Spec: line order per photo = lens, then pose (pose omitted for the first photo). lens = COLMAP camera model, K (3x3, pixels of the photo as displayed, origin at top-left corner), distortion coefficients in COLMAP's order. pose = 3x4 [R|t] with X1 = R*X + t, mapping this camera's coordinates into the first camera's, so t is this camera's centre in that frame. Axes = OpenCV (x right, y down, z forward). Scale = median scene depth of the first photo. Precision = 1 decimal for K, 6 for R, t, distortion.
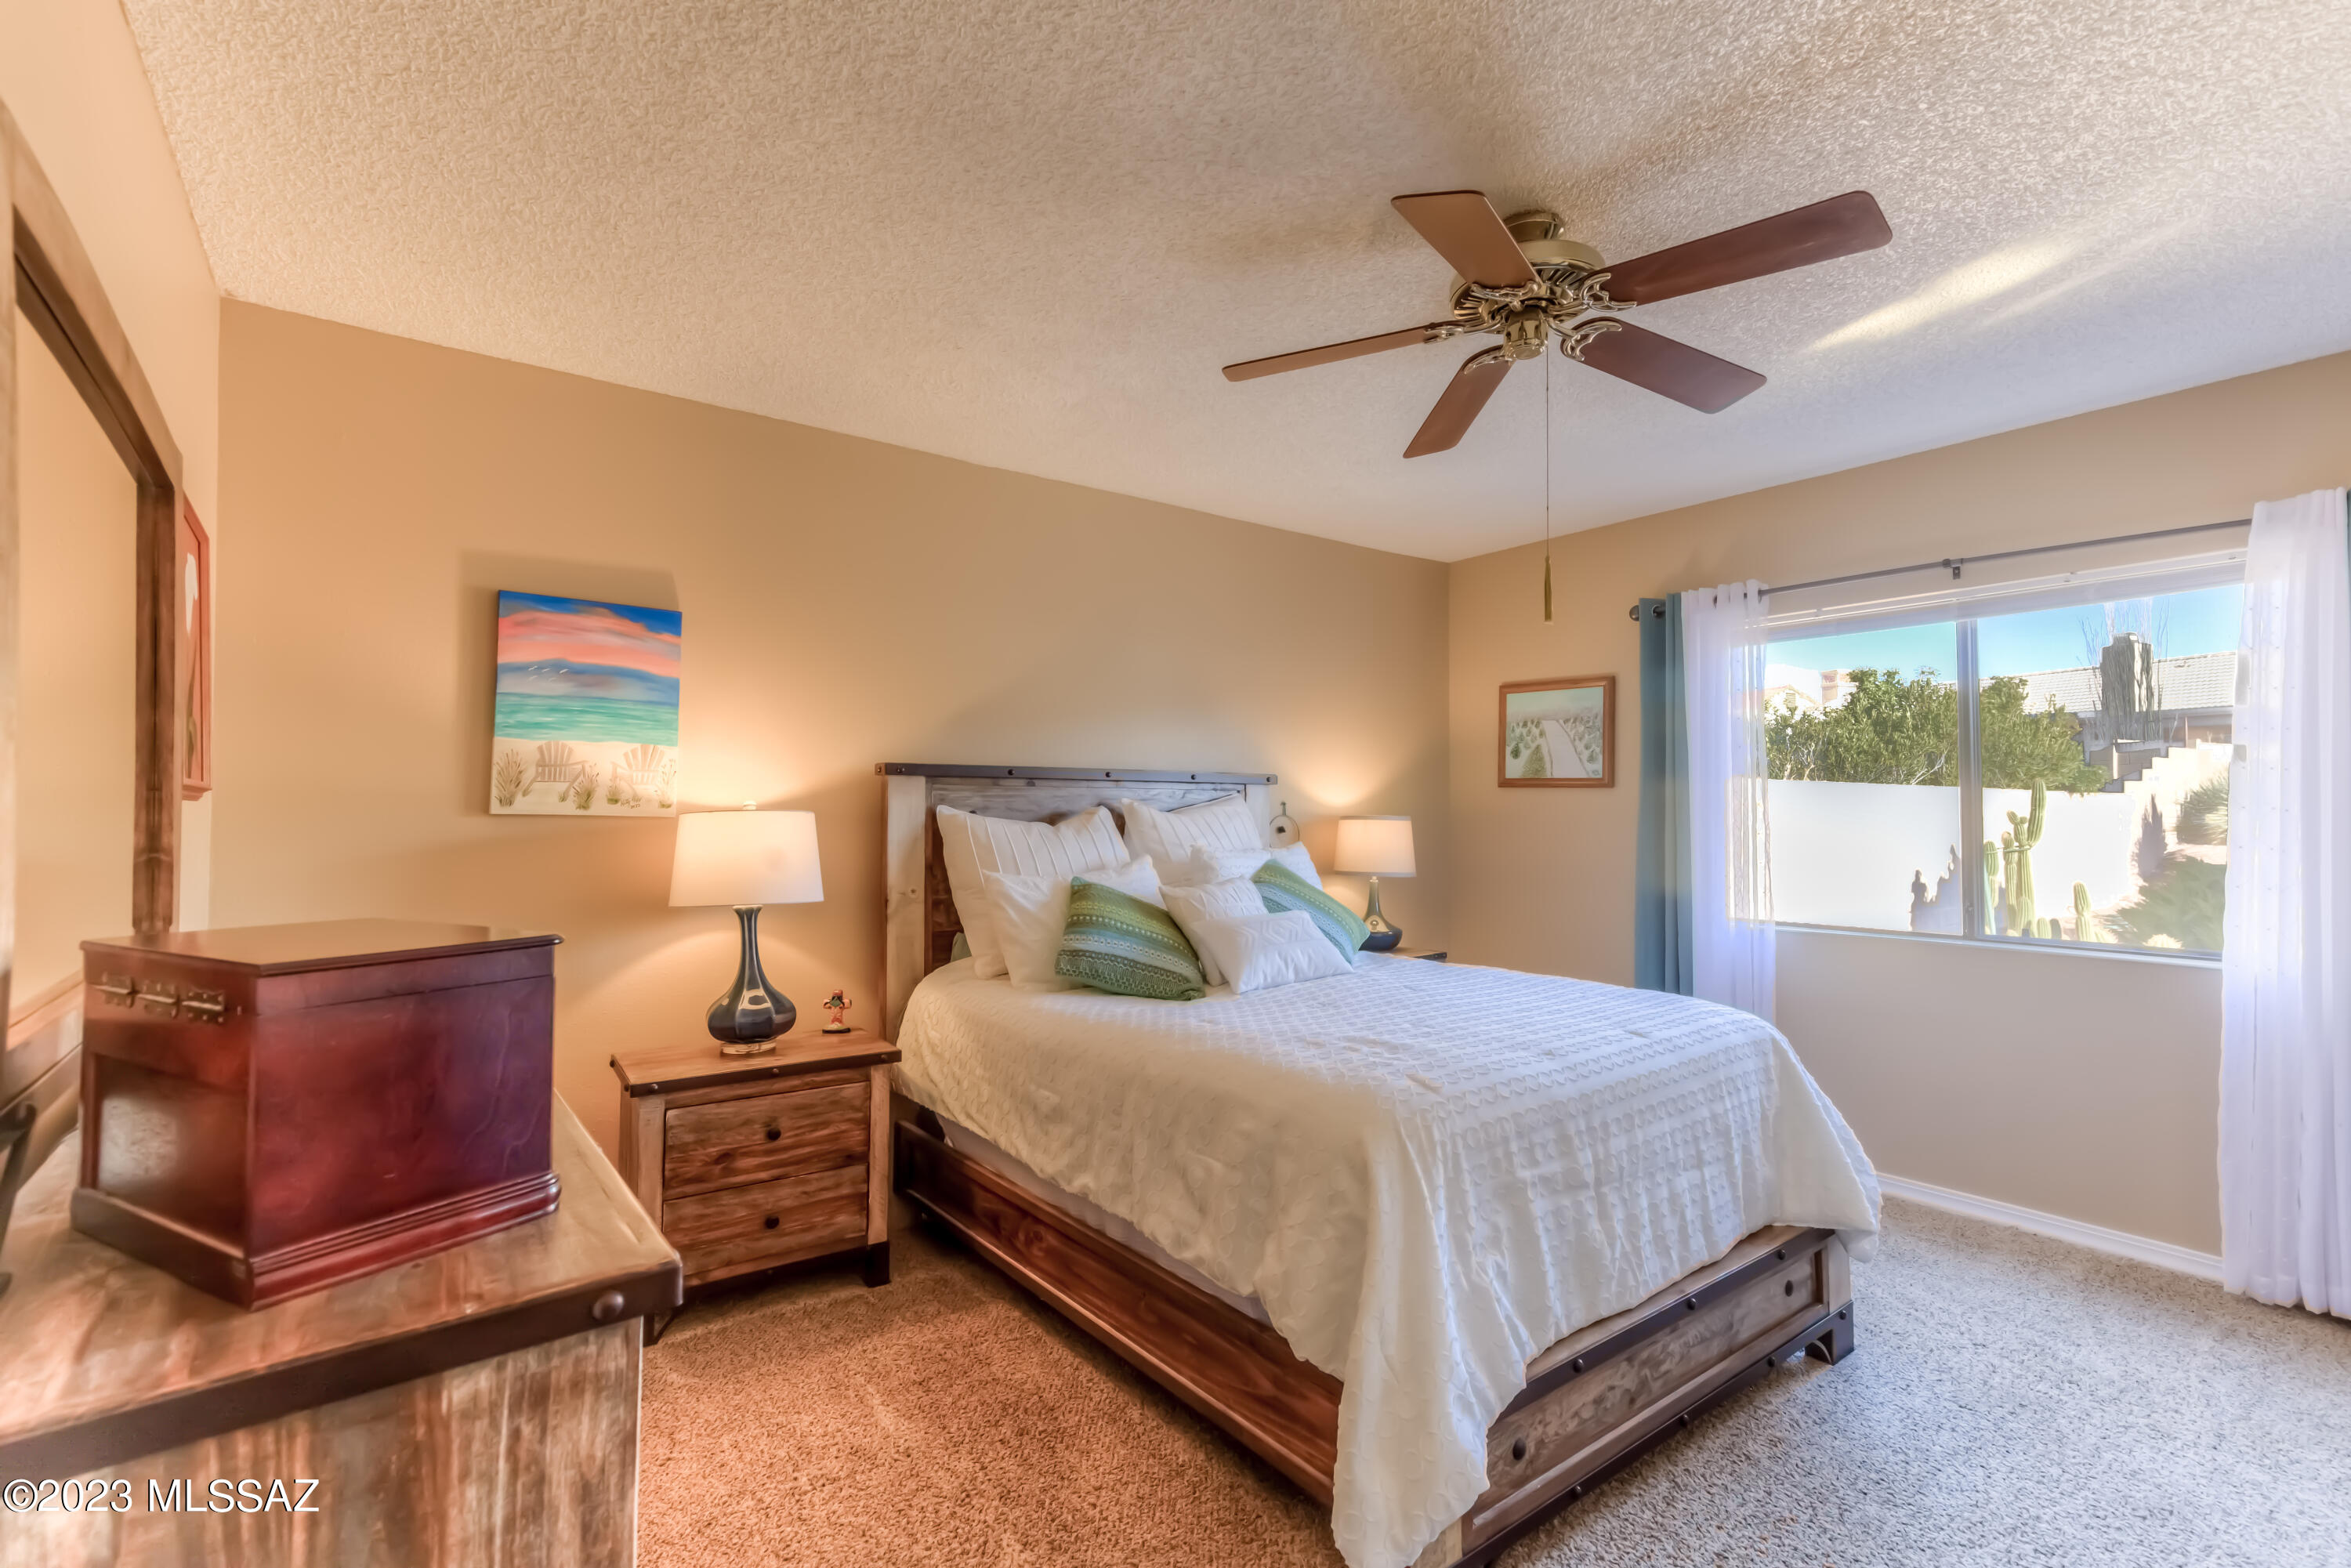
lens RADIAL K [[1071.0, 0, 1173.3], [0, 1071.0, 784.8], [0, 0, 1]] dist [0.023350, 0.002103]
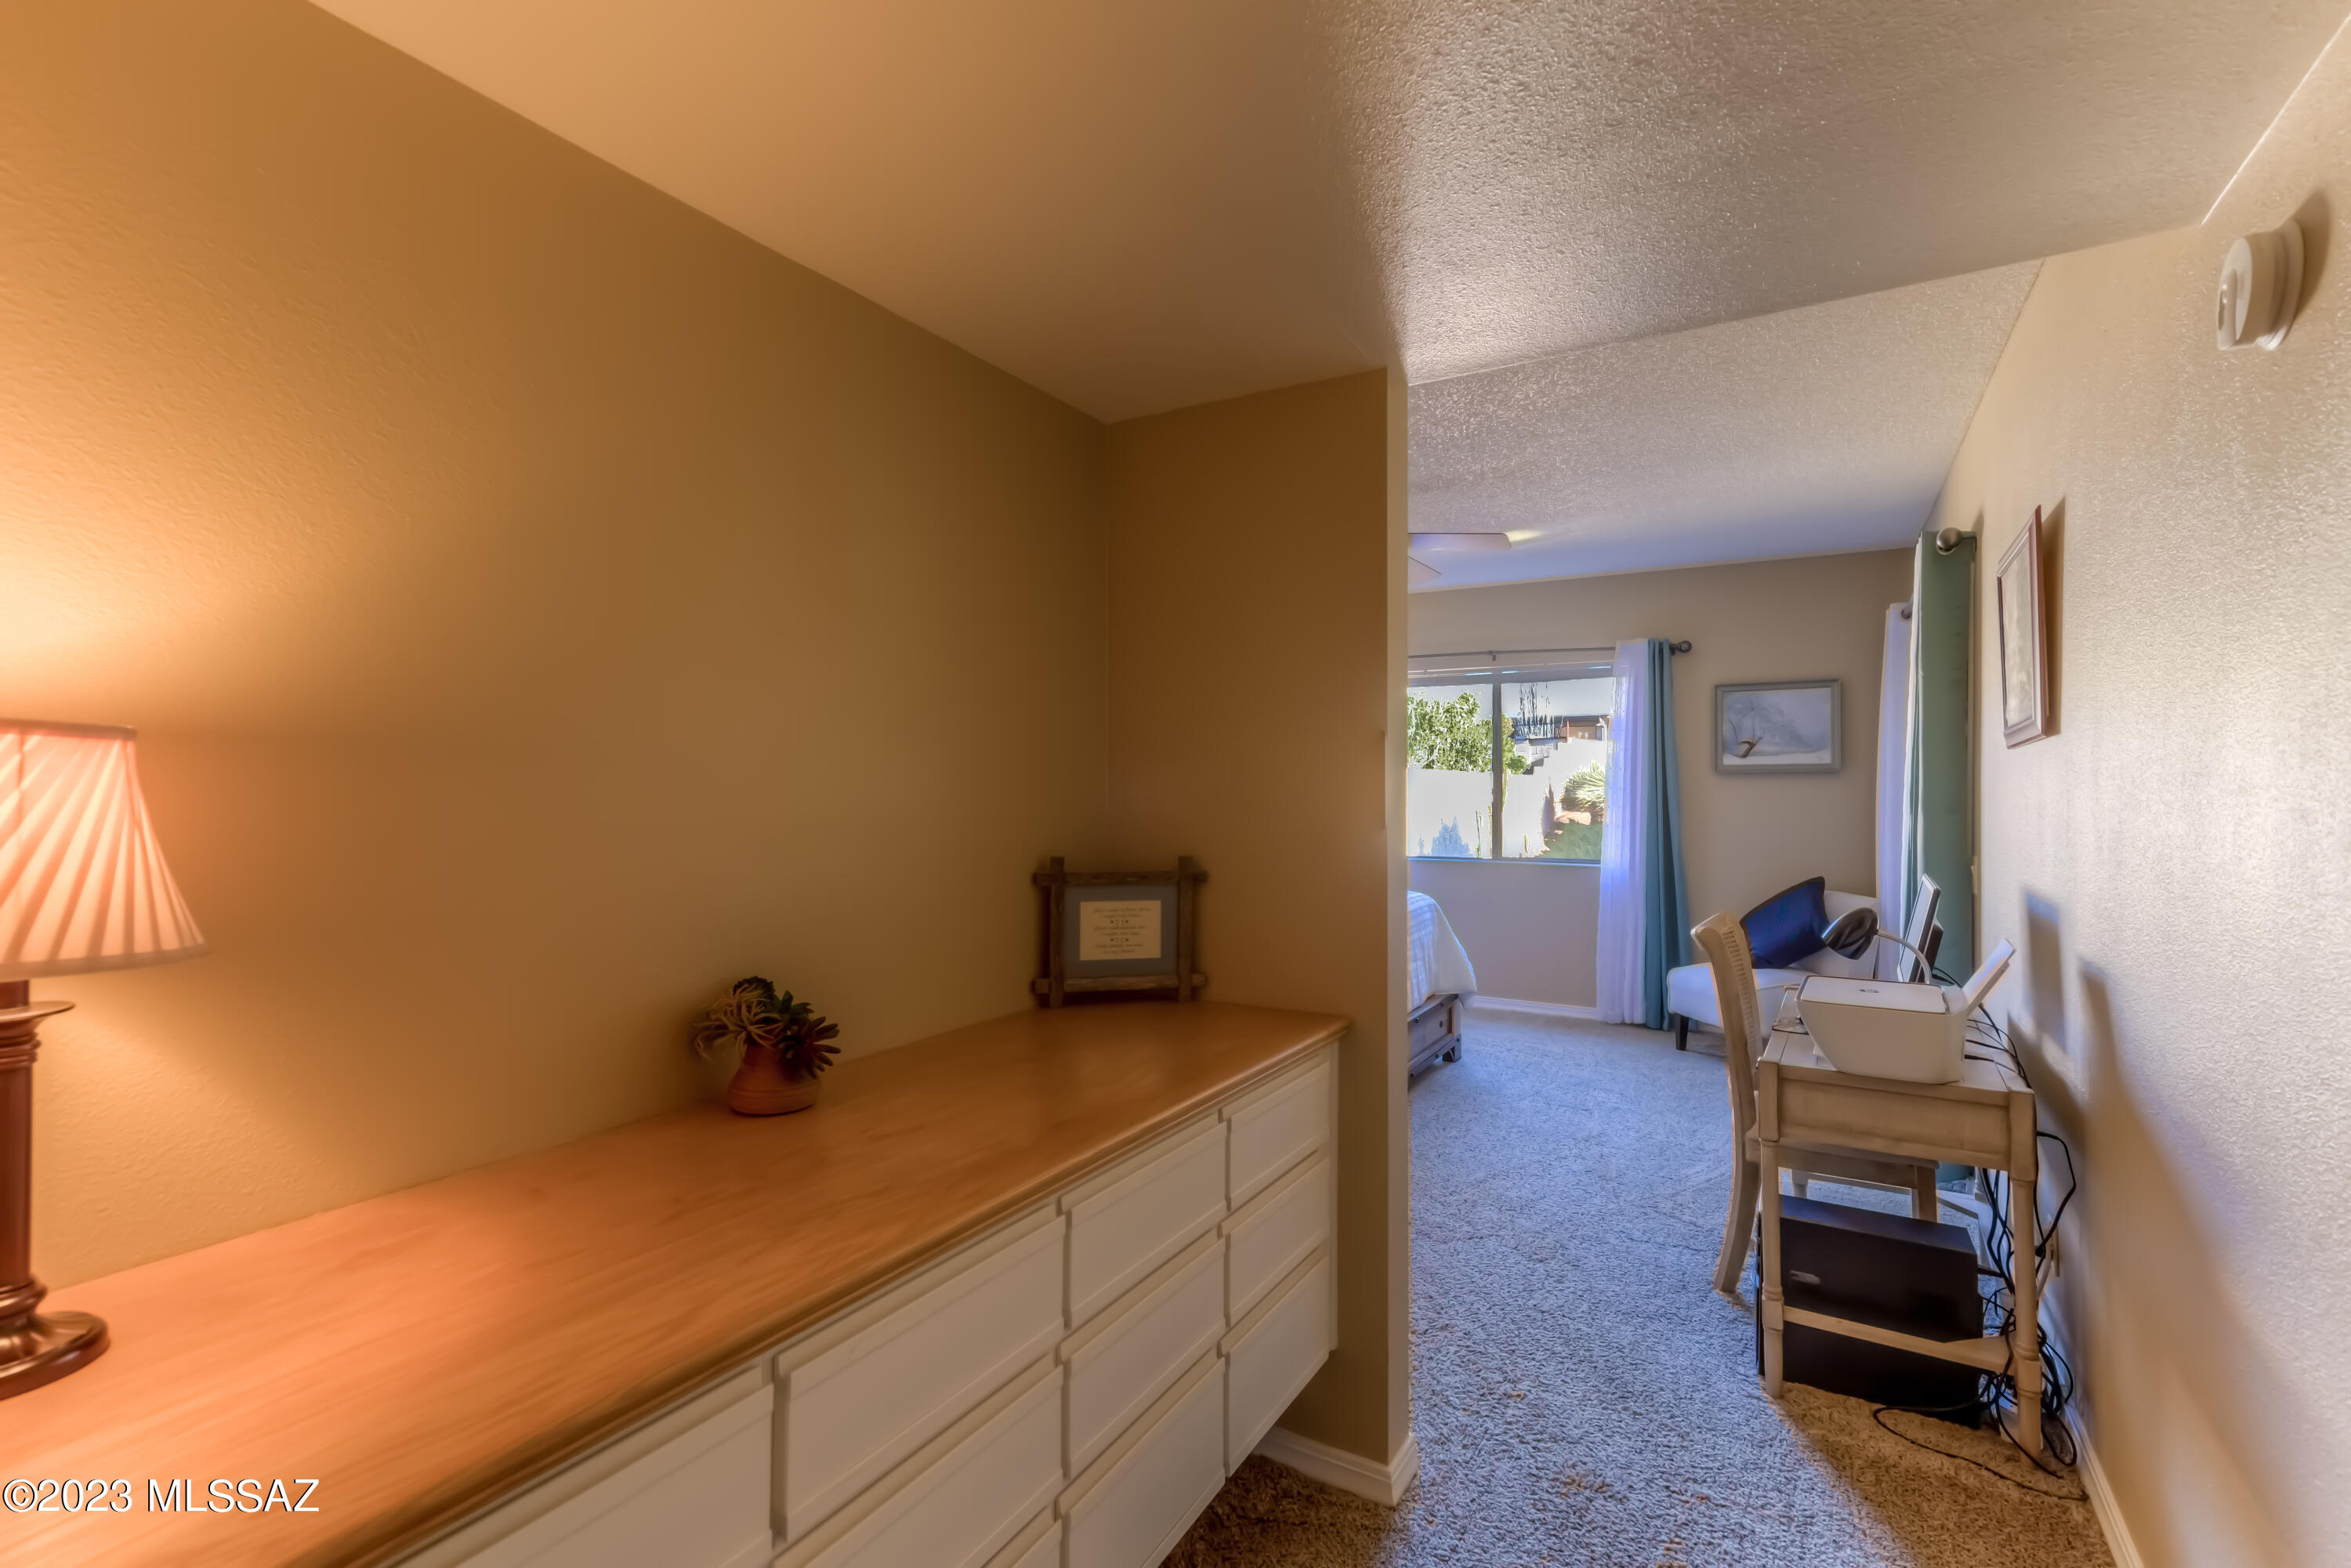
lens RADIAL K [[1071.0, 0, 1170.9], [0, 1071.0, 778.2], [0, 0, 1]] dist [0.023350, 0.002103]
pose [[0.920967, 0.011278, 0.389478, -0.564345], [-0.018408, 0.999724, 0.014577, -0.013480], [-0.389206, -0.020595, 0.920920, -0.531205]]
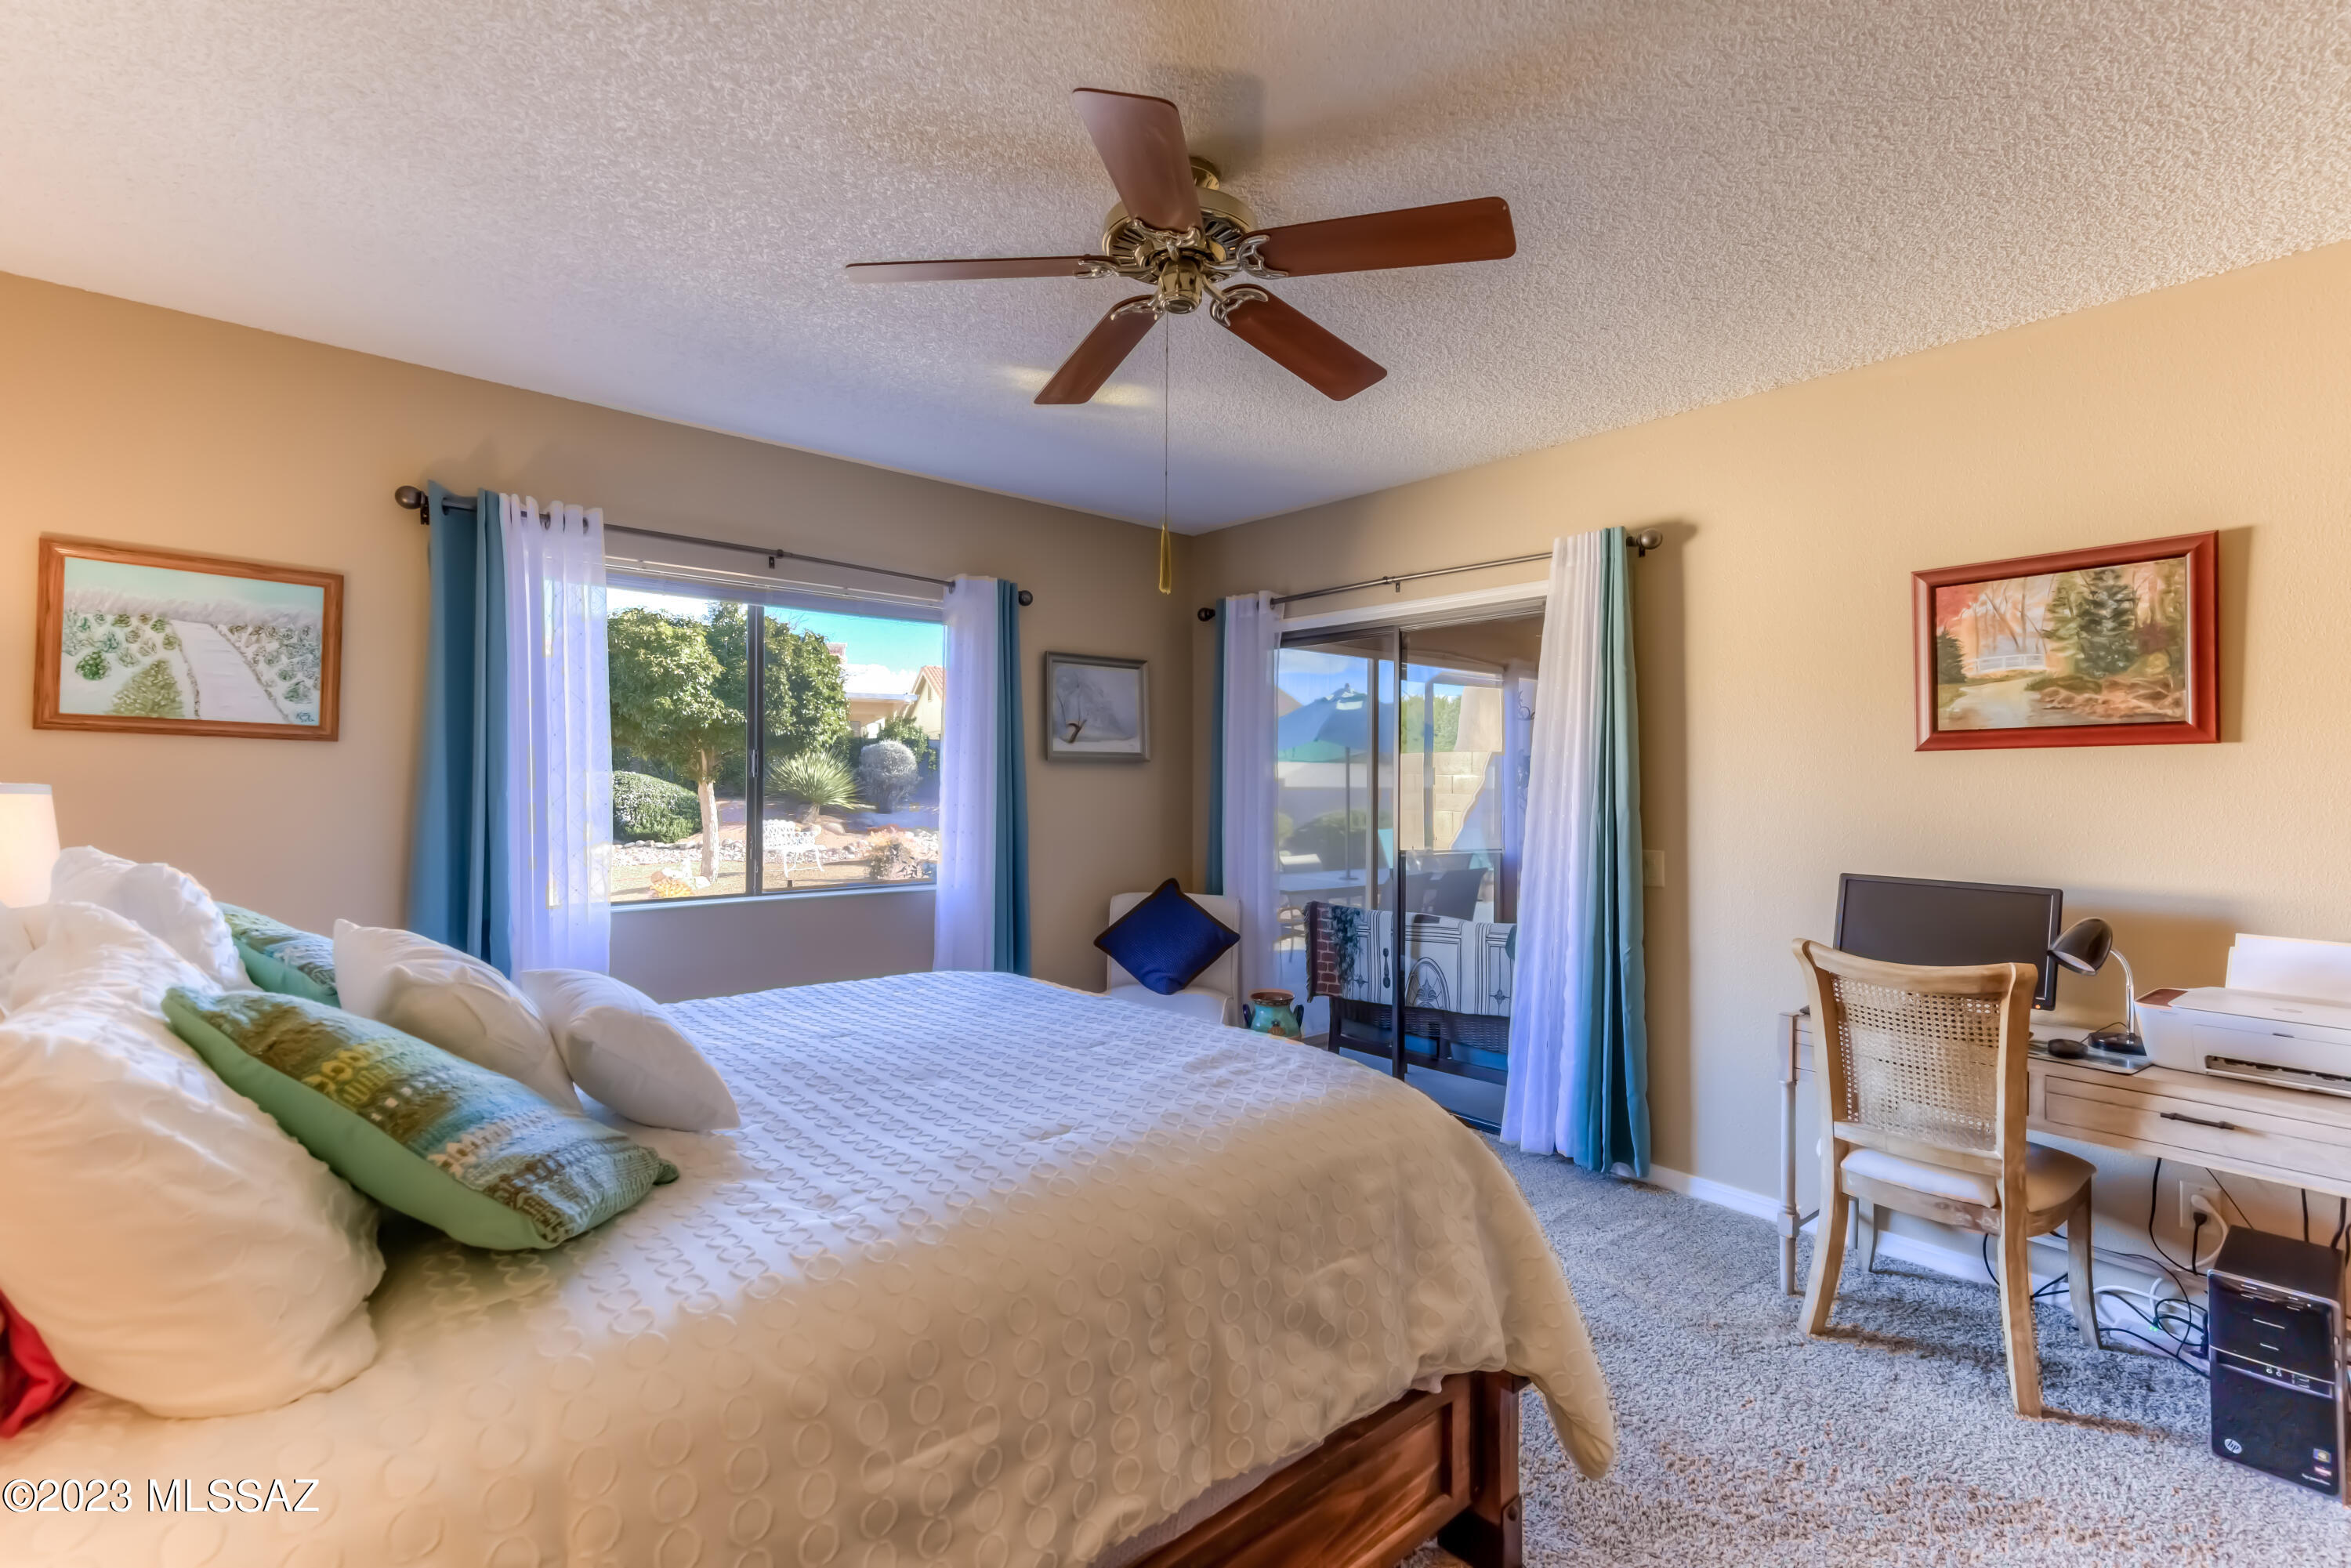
lens RADIAL K [[1071.0, 0, 1217.9], [0, 1071.0, 766.9], [0, 0, 1]] dist [0.023350, 0.002103]
pose [[-0.111021, 0.016239, 0.993685, -0.474709], [-0.033095, 0.999252, -0.020027, 0.019168], [-0.993267, -0.035110, -0.110400, 0.803594]]
